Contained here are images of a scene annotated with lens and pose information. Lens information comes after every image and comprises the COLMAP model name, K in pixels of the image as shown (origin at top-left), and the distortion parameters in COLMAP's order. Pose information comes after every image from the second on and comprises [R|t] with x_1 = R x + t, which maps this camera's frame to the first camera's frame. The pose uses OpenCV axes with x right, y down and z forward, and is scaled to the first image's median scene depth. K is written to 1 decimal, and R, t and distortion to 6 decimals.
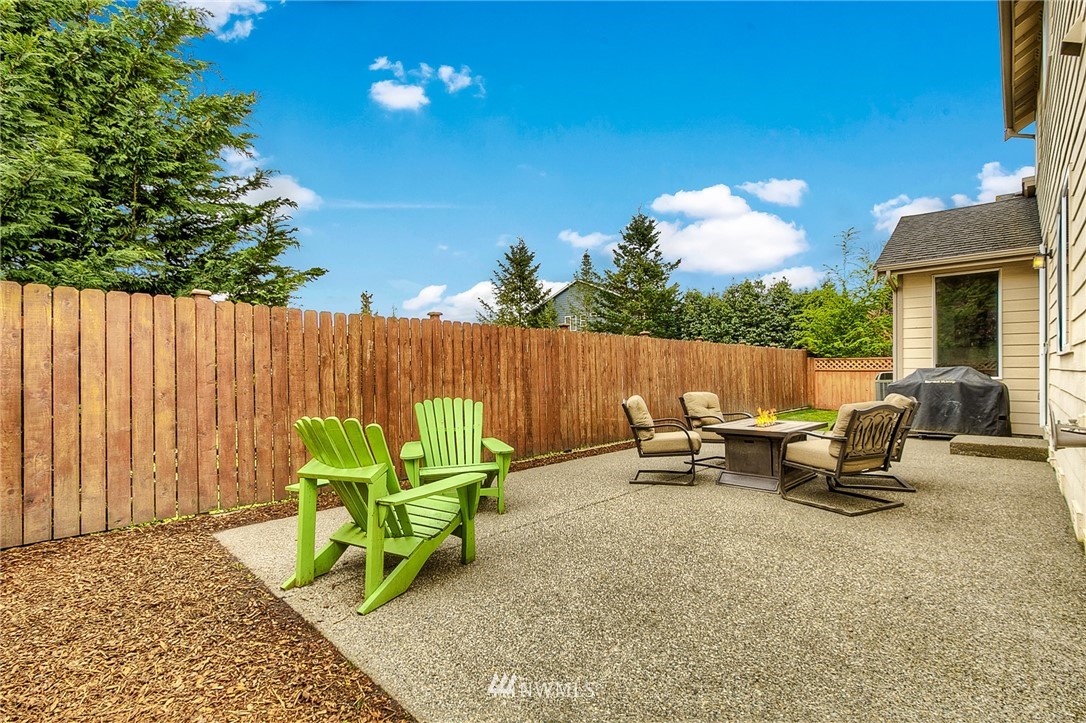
lens RADIAL K [[496.6, 0, 542.6], [0, 496.6, 367.0], [0, 0, 1]] dist [0.002012, 0.000208]
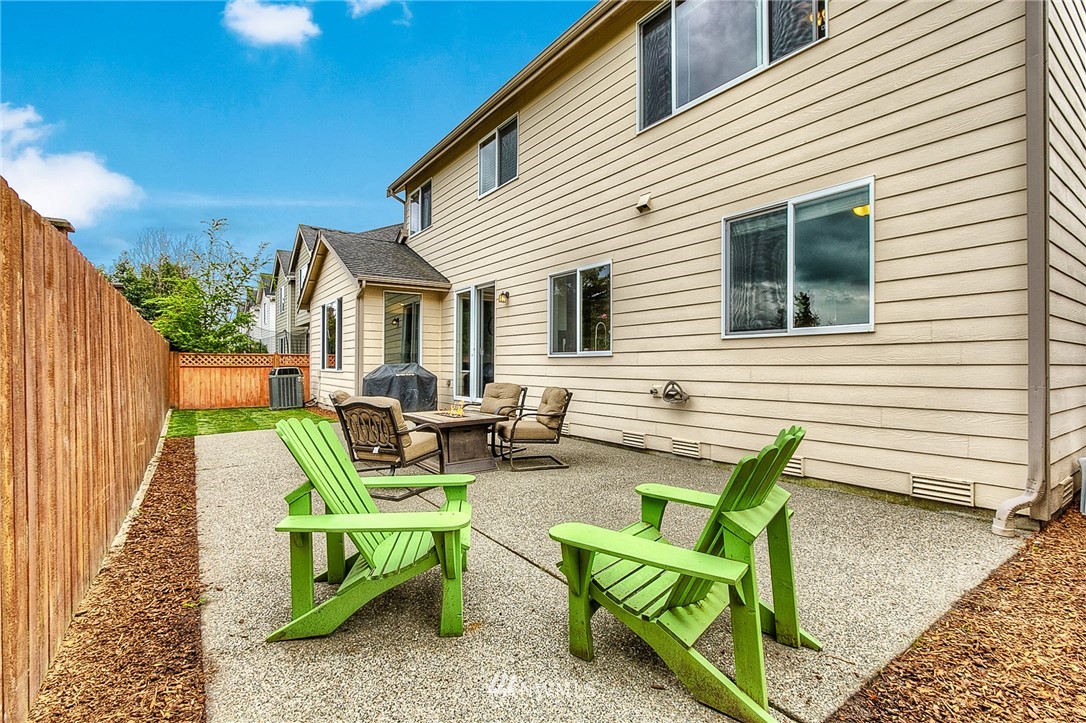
lens RADIAL K [[496.6, 0, 543.1], [0, 496.6, 364.8], [0, 0, 1]] dist [0.002012, 0.000208]
pose [[0.172578, -0.001532, 0.984995, -0.218910], [-0.002423, 0.999995, 0.001980, 0.000498], [-0.984993, -0.002728, 0.172573, 0.223767]]
